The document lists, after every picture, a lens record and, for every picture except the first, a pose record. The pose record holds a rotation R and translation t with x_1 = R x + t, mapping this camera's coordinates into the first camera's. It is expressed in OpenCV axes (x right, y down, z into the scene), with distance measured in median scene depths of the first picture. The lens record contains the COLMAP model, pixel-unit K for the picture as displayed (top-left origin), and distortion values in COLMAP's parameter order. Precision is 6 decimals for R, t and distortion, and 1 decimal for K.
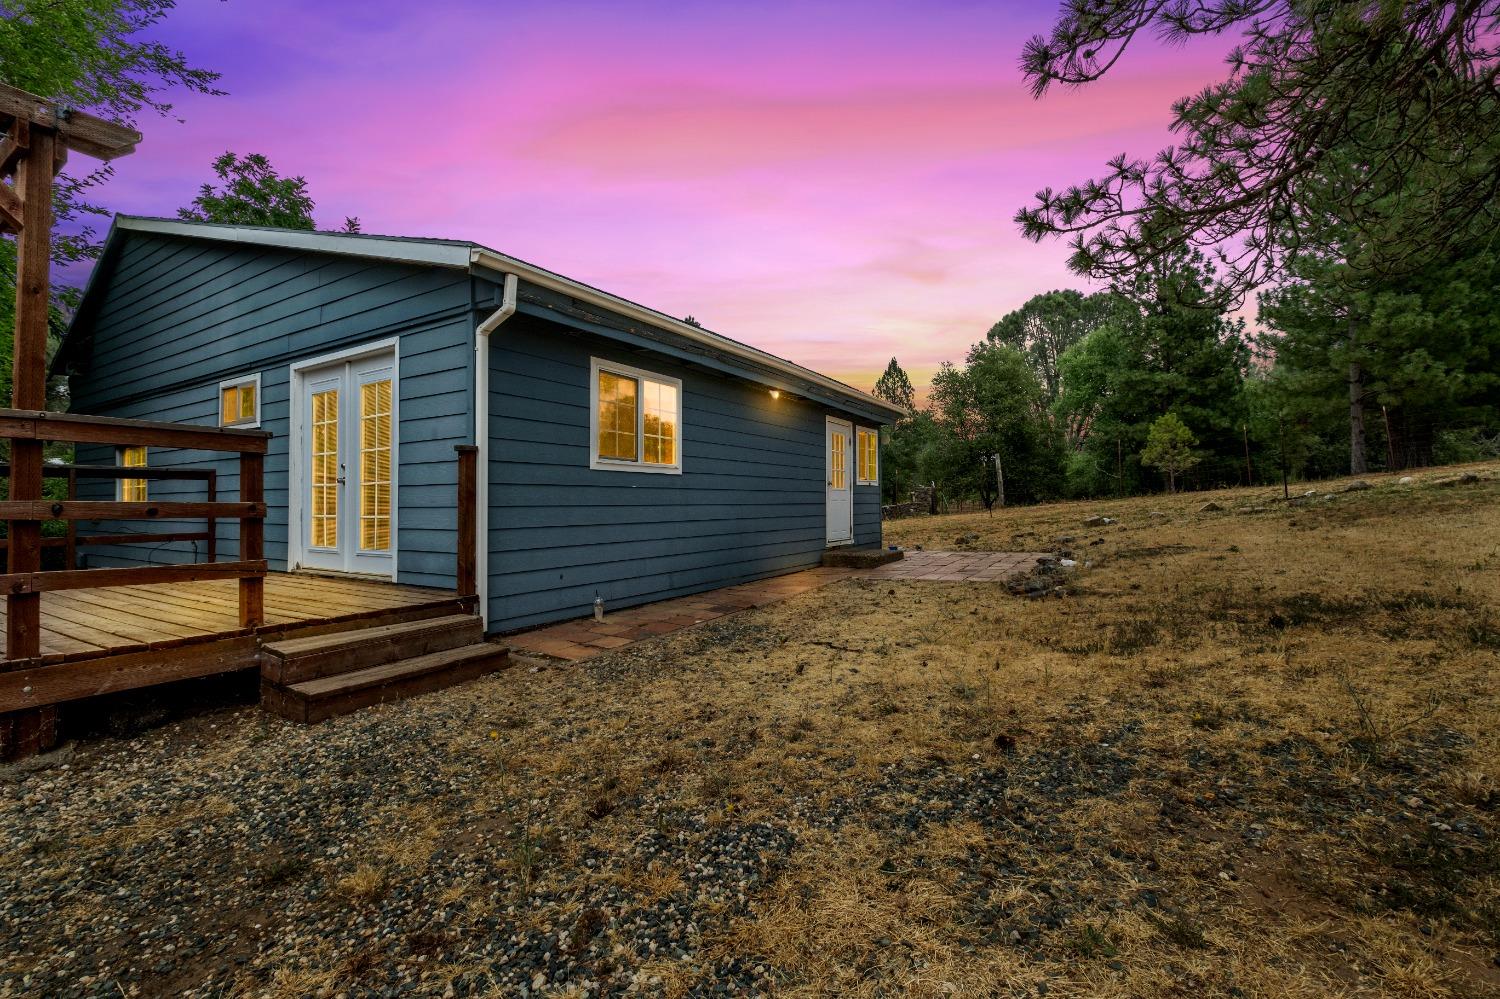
lens RADIAL K [[641.9, 0, 750.0], [0, 641.9, 499.5], [0, 0, 1]] dist [-0.009828, 0.000137]
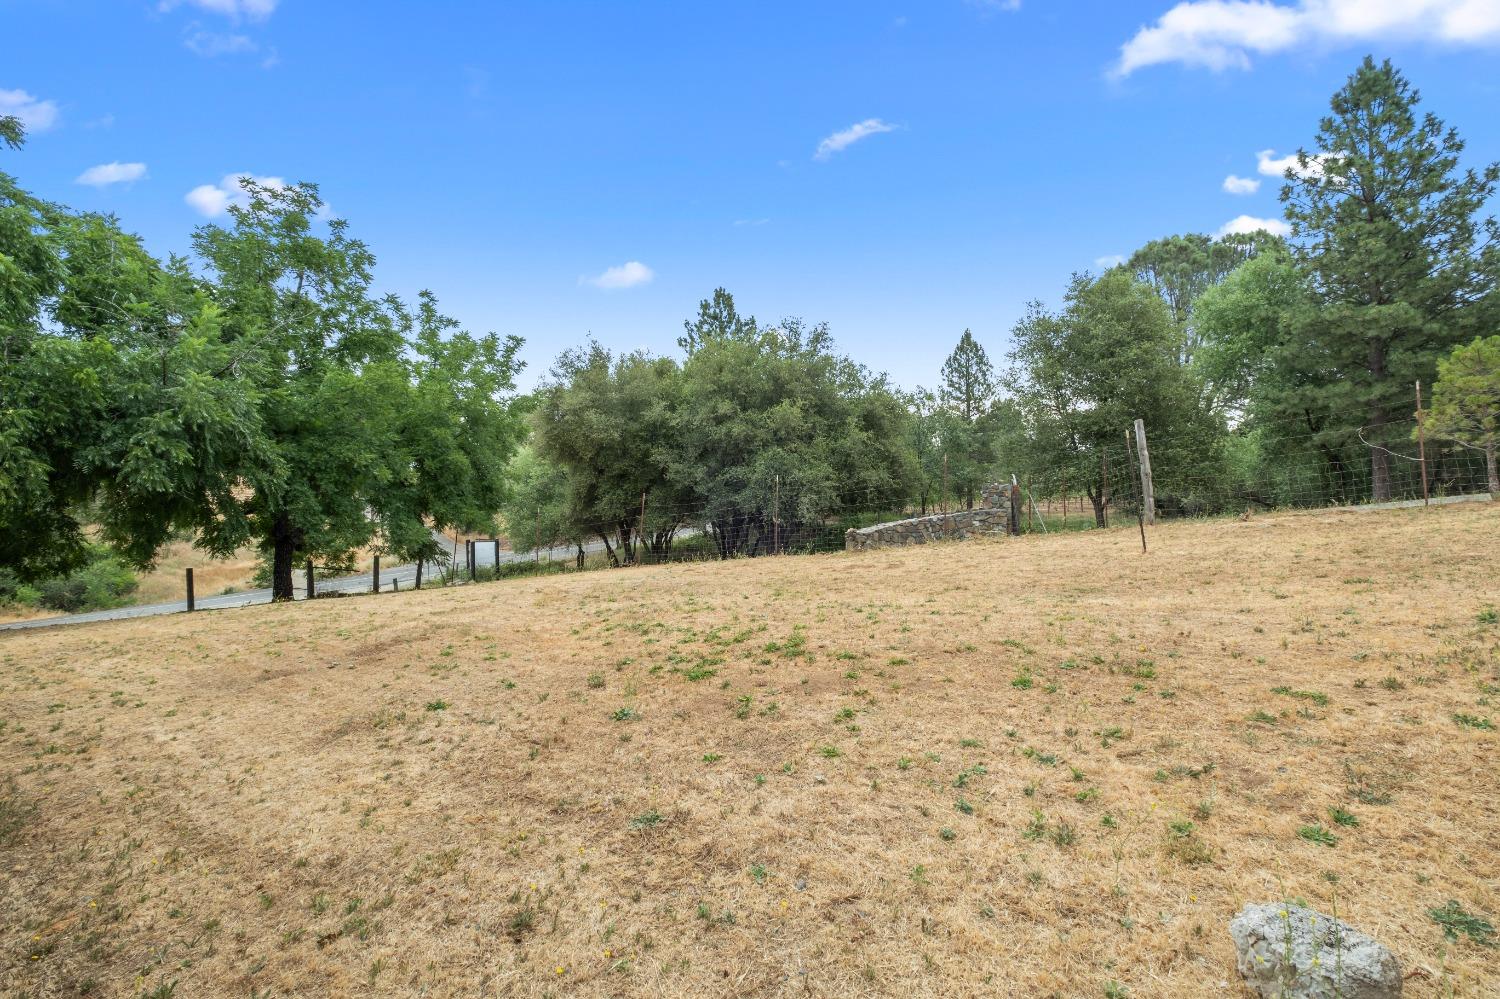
lens RADIAL K [[641.9, 0, 750.0], [0, 641.9, 499.5], [0, 0, 1]] dist [-0.009828, 0.000137]
pose [[0.992896, -0.008500, -0.118678, 0.078195], [0.008793, 0.999959, 0.001948, -0.005464], [0.118657, -0.002977, 0.992931, 0.263561]]
